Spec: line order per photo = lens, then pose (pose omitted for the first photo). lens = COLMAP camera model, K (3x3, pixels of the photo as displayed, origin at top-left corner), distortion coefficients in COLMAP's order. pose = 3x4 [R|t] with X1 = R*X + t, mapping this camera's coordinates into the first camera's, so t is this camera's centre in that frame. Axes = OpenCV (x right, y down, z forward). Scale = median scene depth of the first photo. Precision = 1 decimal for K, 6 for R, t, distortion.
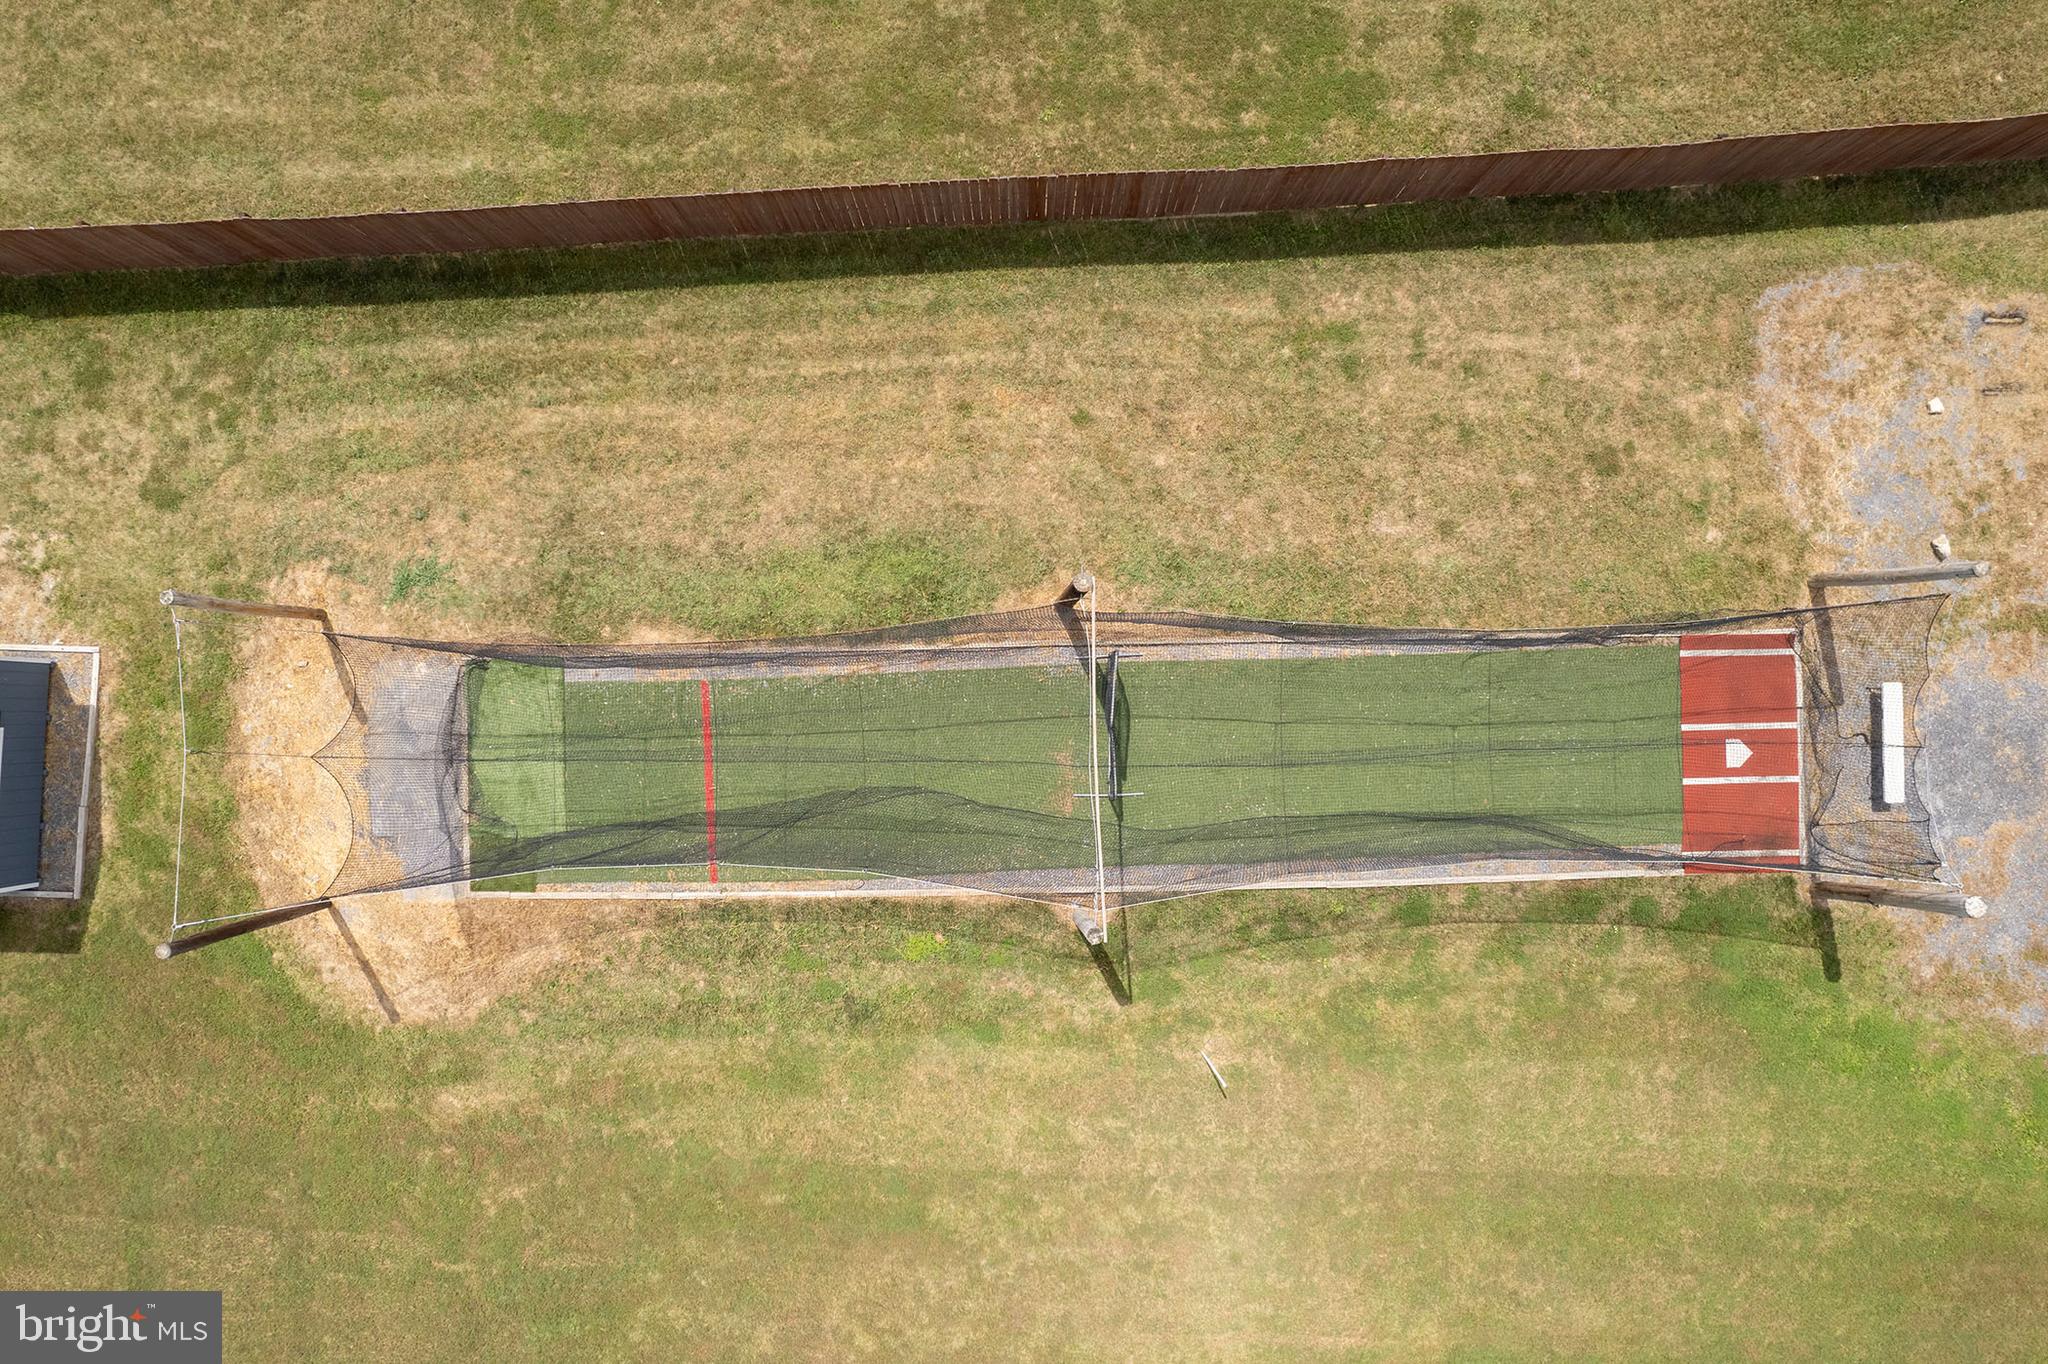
lens RADIAL K [[1316.8, 0, 1031.8], [0, 1316.8, 677.2], [0, 0, 1]] dist [-0.066534, 0.056066]
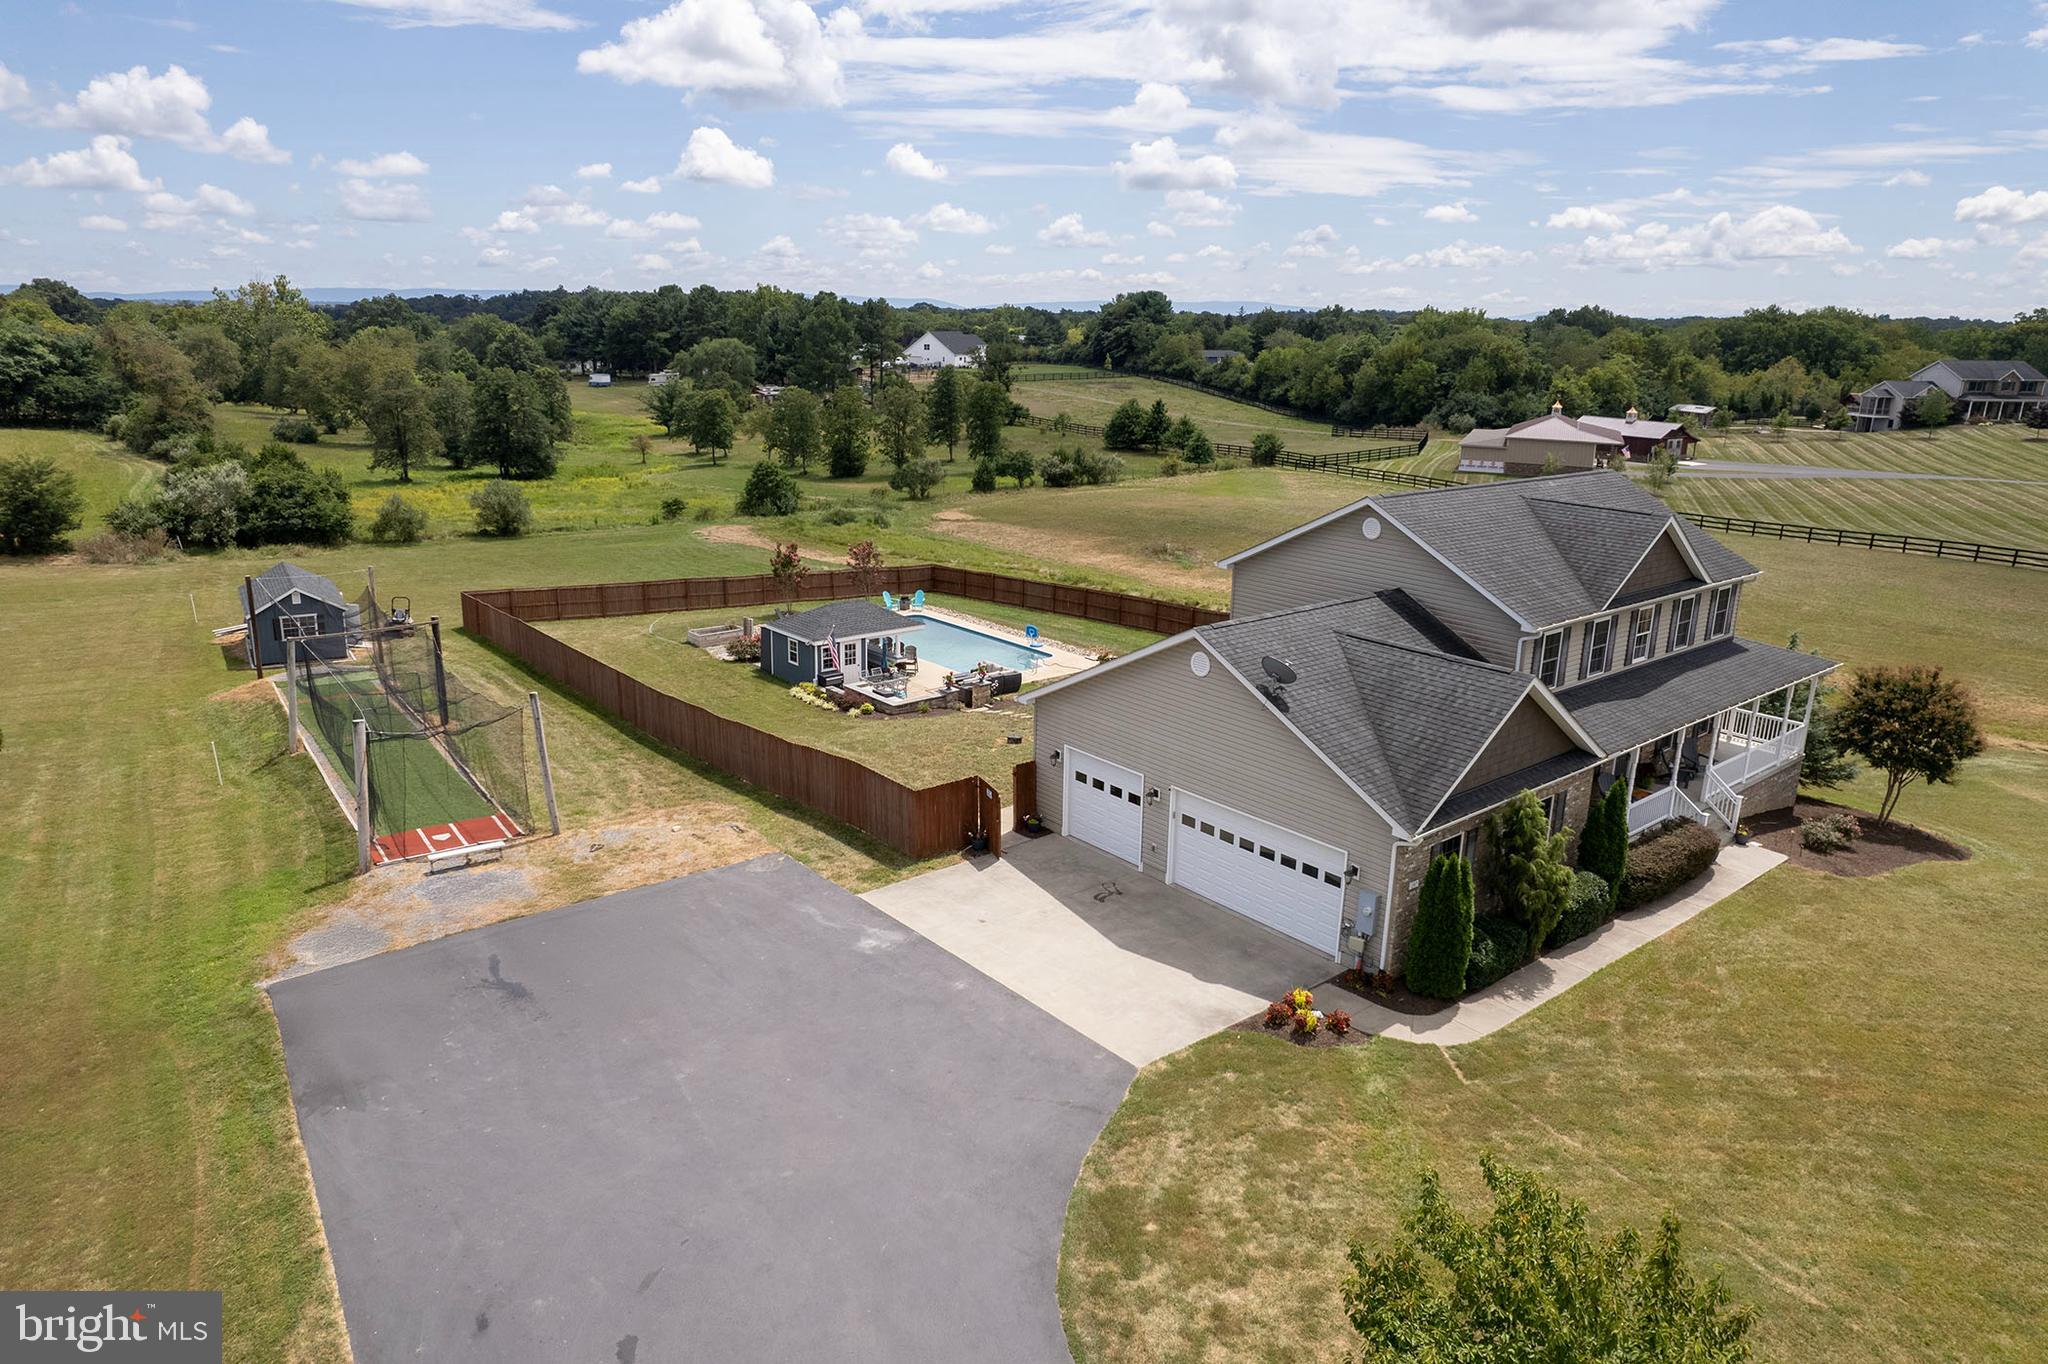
lens RADIAL K [[1316.8, 0, 1007.7], [0, 1316.8, 692.2], [0, 0, 1]] dist [-0.066534, 0.056066]
pose [[0.562073, 0.221110, -0.796985, 2.213408], [-0.827087, 0.148682, -0.542053, 0.332851], [-0.001356, 0.963849, 0.266447, 0.343233]]
